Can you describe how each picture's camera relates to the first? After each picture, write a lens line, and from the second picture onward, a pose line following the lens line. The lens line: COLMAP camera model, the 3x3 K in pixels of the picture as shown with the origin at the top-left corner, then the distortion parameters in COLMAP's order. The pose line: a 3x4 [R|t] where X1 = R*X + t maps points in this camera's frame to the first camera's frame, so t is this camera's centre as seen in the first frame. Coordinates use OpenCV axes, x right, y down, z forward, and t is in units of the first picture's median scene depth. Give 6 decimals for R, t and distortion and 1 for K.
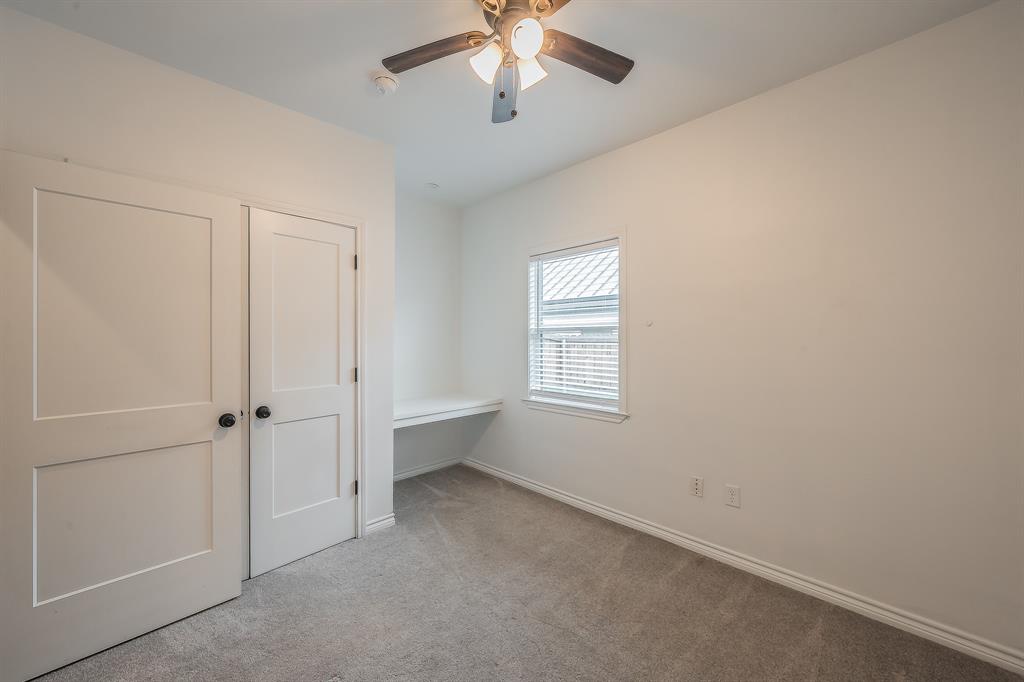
lens RADIAL K [[385.6, 0, 504.3], [0, 385.6, 336.0], [0, 0, 1]] dist [0.000411, 0.000044]
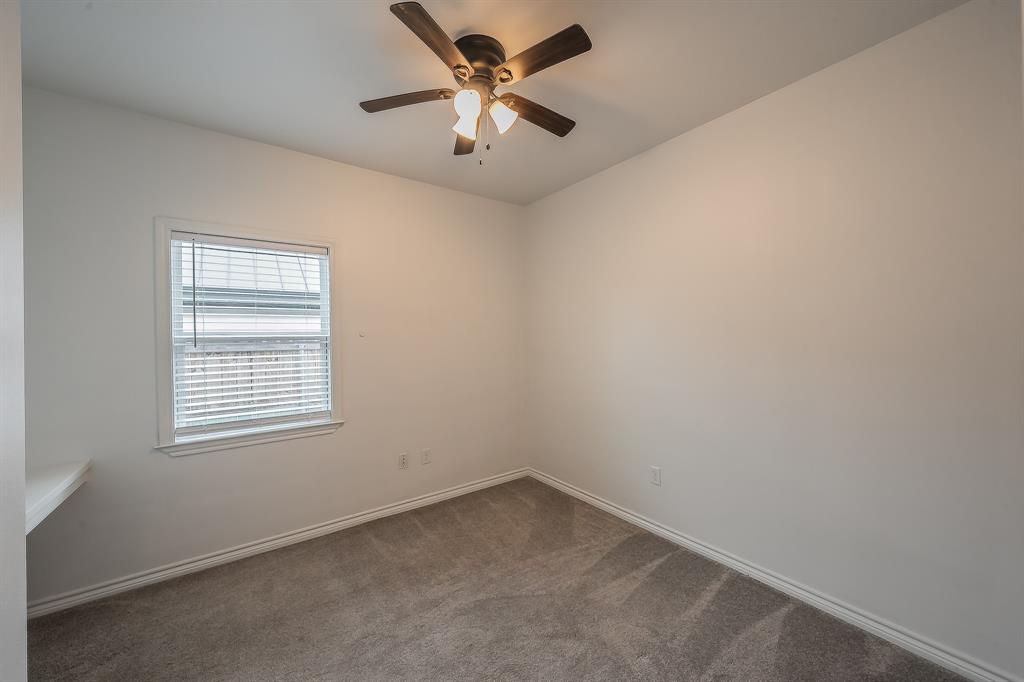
lens RADIAL K [[378.6, 0, 500.0], [0, 378.6, 338.4], [0, 0, 1]] dist [0.001214, 0.000113]
pose [[0.159439, -0.005799, 0.987191, -0.593305], [0.011297, 0.999928, 0.004049, -0.017962], [-0.987143, 0.010506, 0.159493, 0.405038]]
